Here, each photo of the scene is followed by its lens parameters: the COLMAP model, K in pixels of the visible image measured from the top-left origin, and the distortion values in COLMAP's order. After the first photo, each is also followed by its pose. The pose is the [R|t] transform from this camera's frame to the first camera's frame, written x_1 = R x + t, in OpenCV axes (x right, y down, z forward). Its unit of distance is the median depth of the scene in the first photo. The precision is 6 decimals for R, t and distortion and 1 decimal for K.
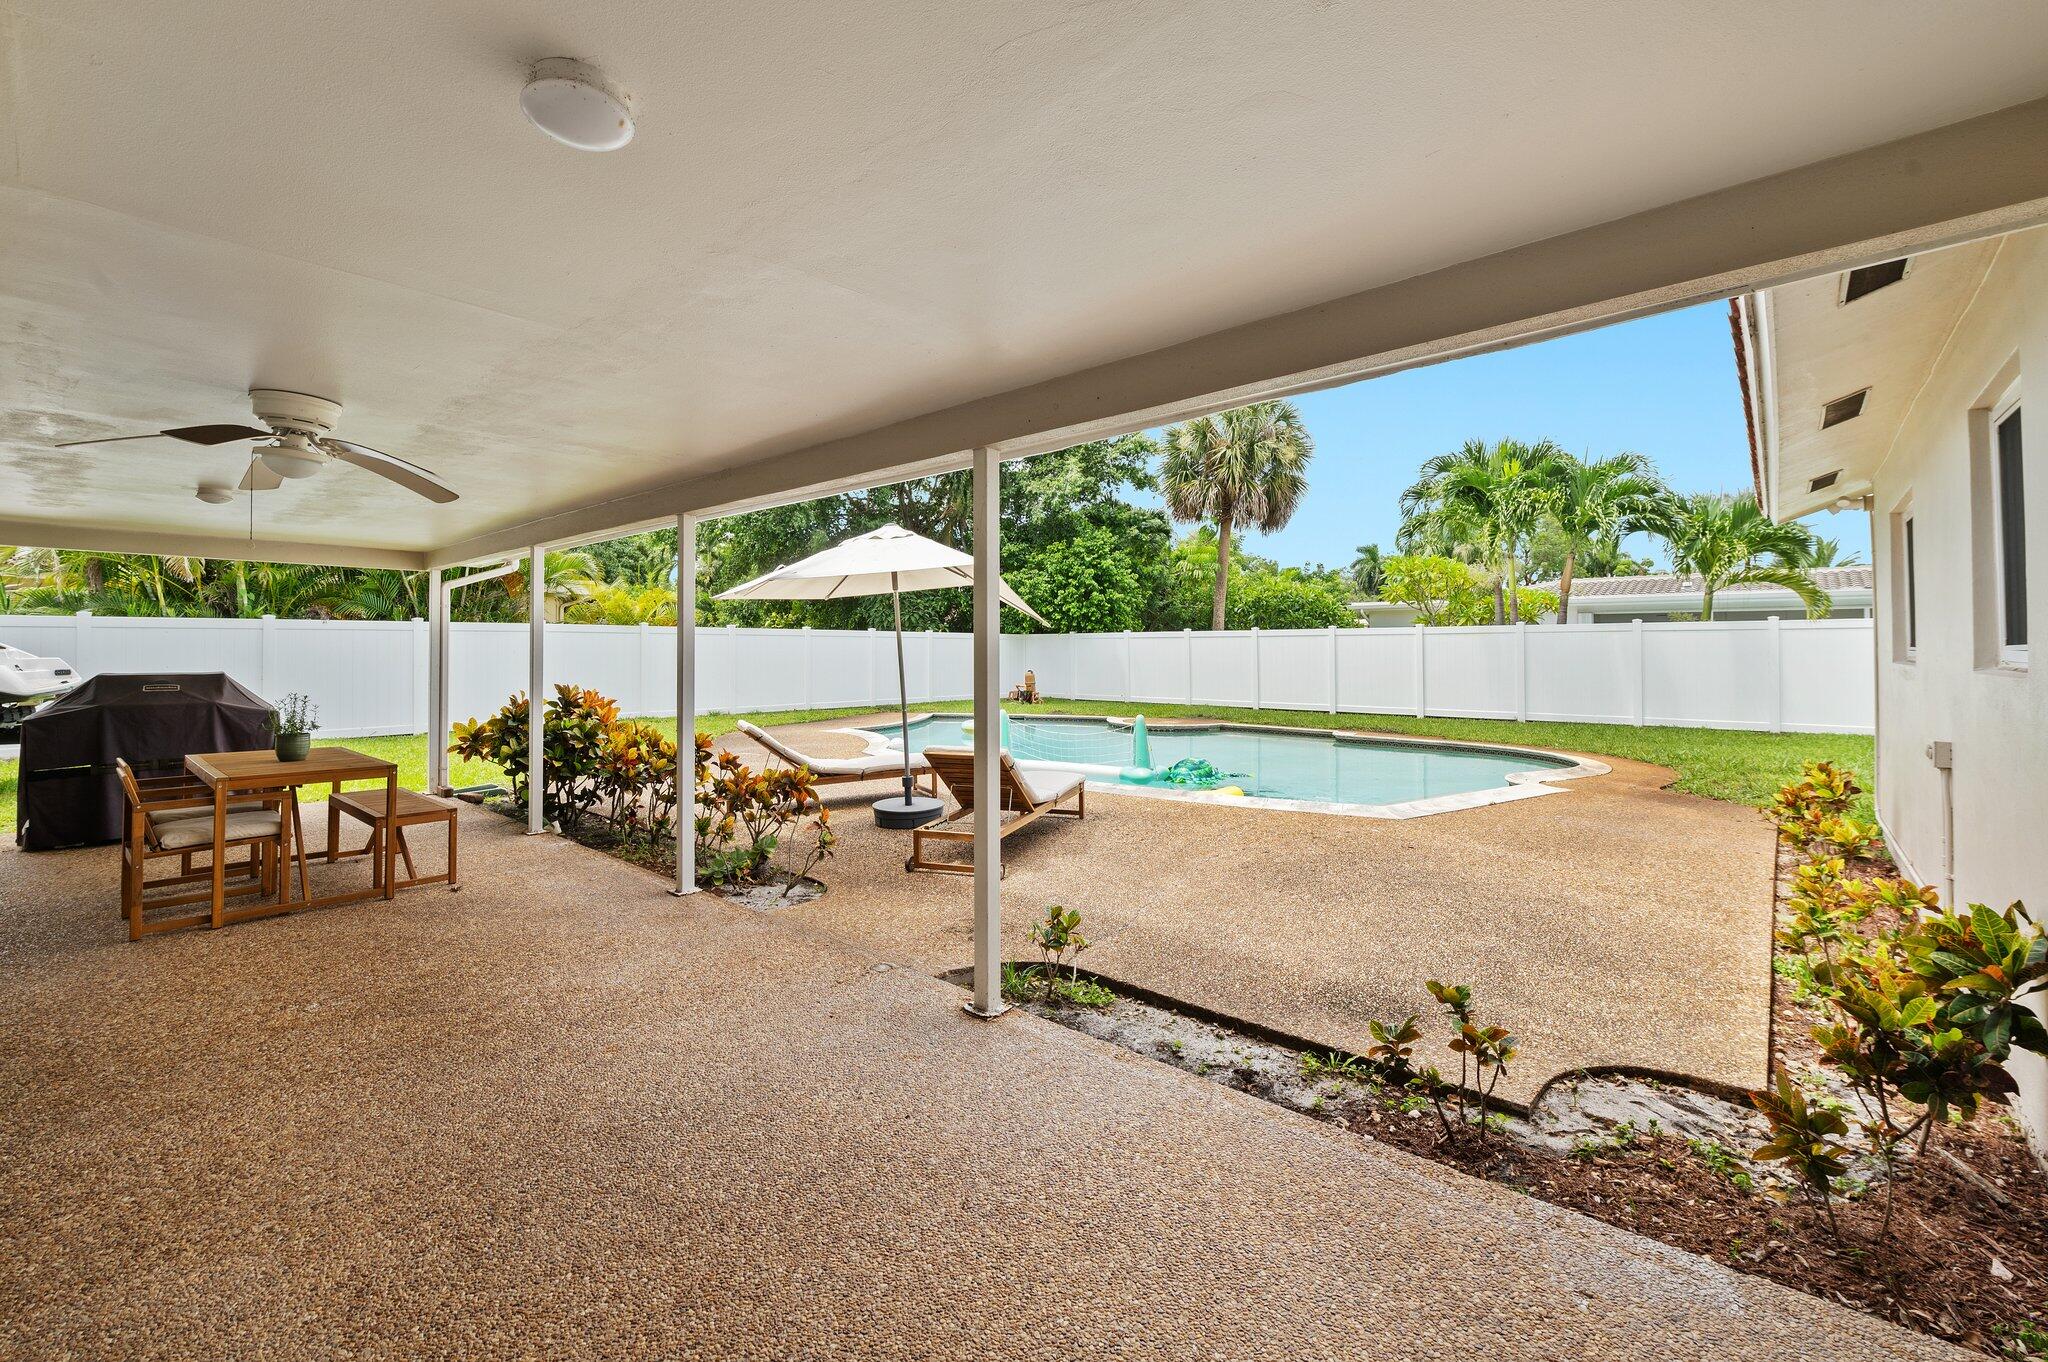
lens RADIAL K [[850.8, 0, 1034.1], [0, 850.8, 639.8], [0, 0, 1]] dist [-0.000550, -0.000022]
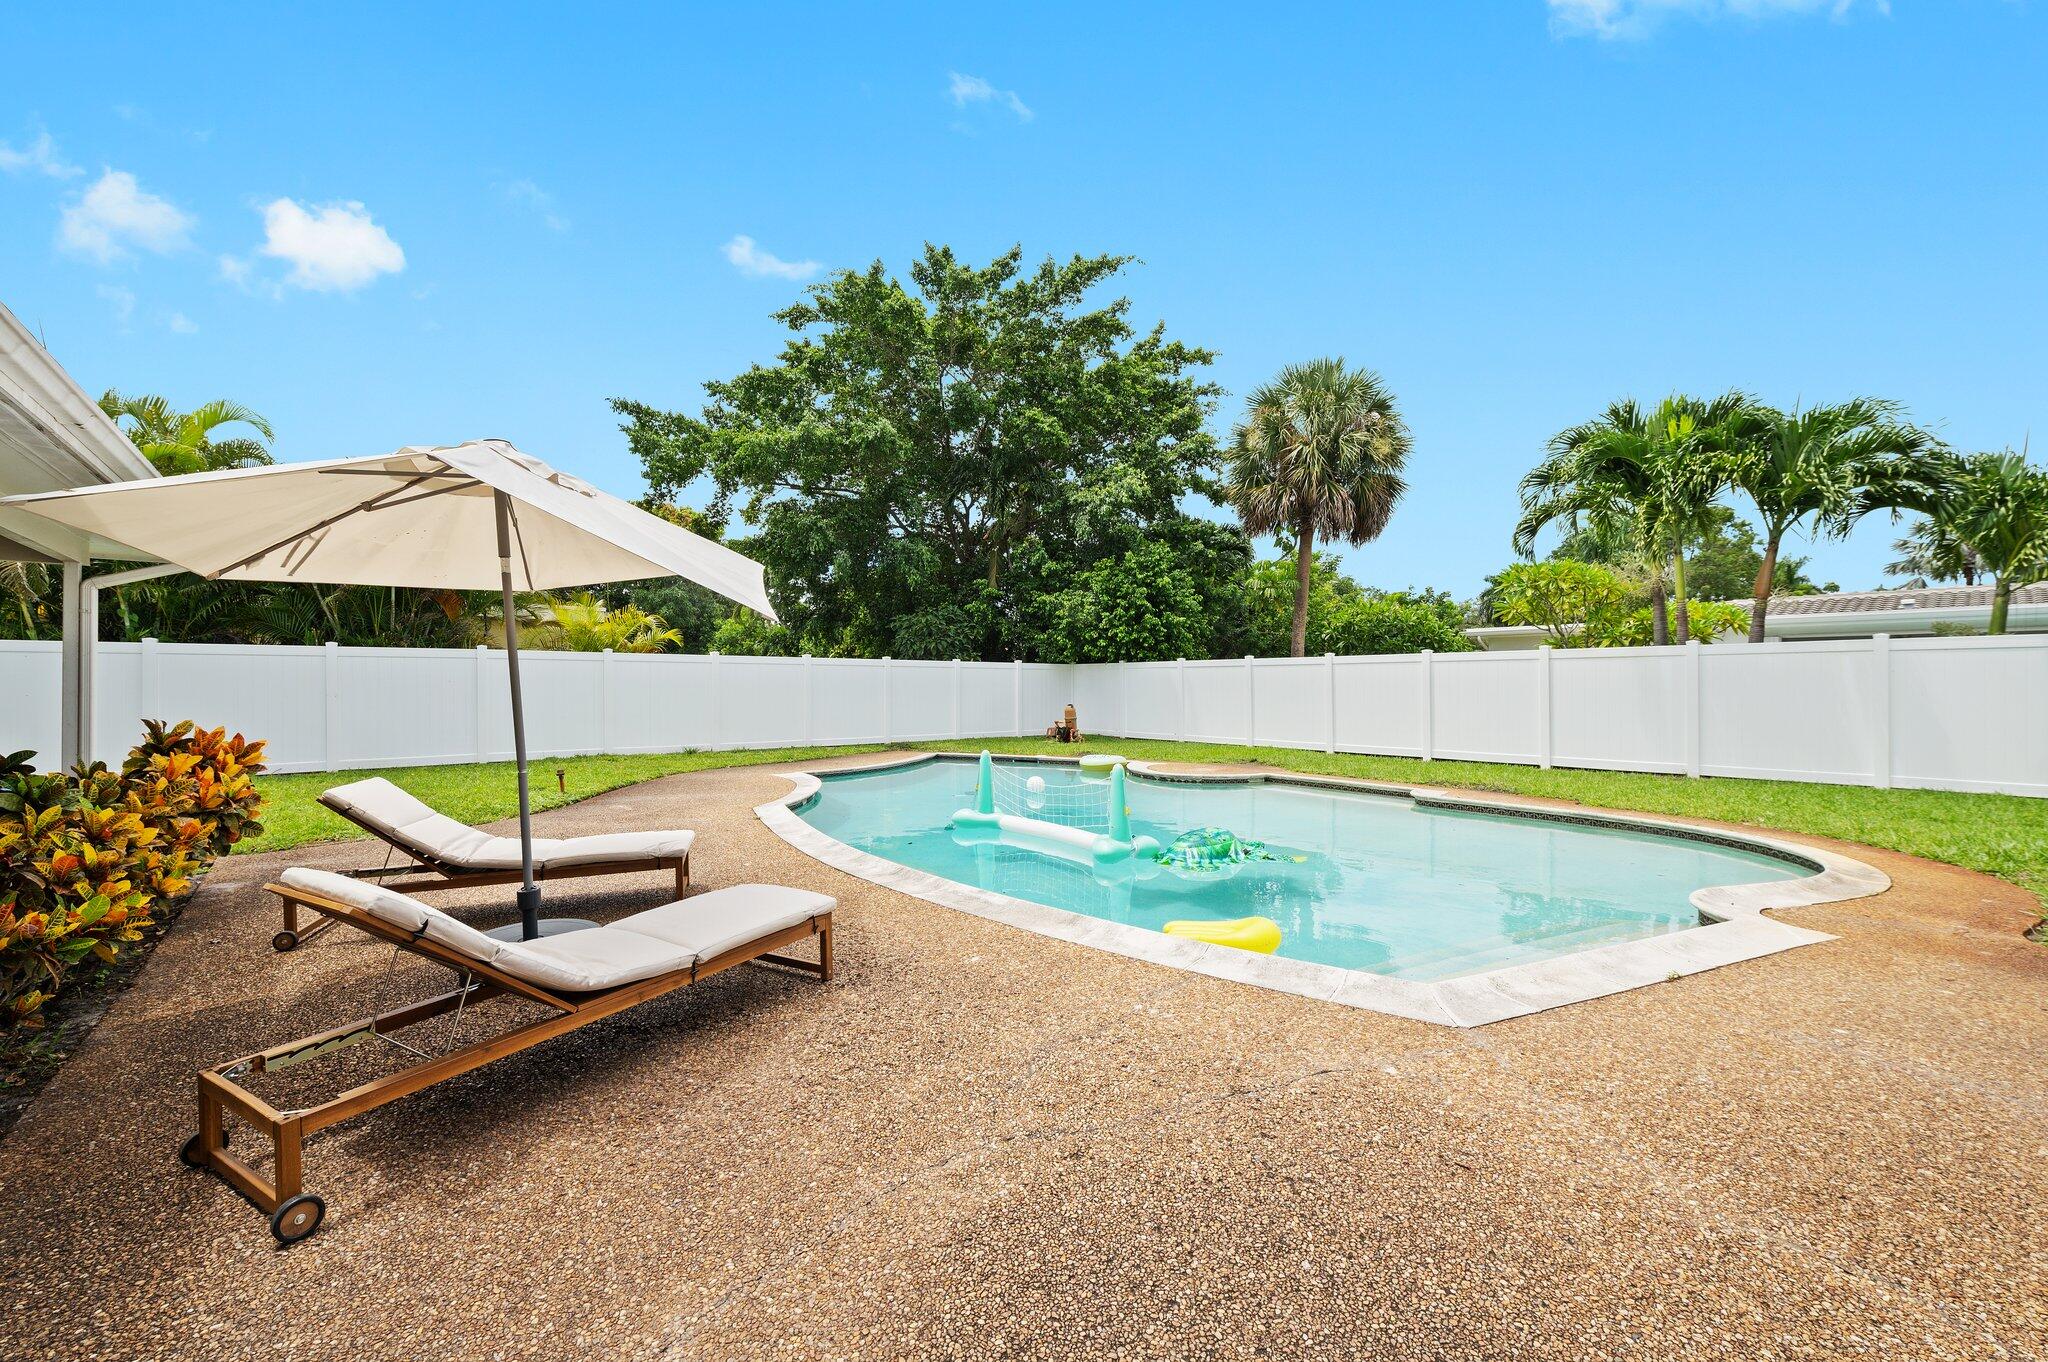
lens RADIAL K [[808.4, 0, 1039.7], [0, 808.4, 680.4], [0, 0, 1]] dist [-0.001135, -0.000074]
pose [[0.989831, -0.000241, -0.142249, 0.089518], [0.001200, 0.999977, 0.006659, 0.006378], [0.142244, -0.006762, 0.989809, 0.180999]]
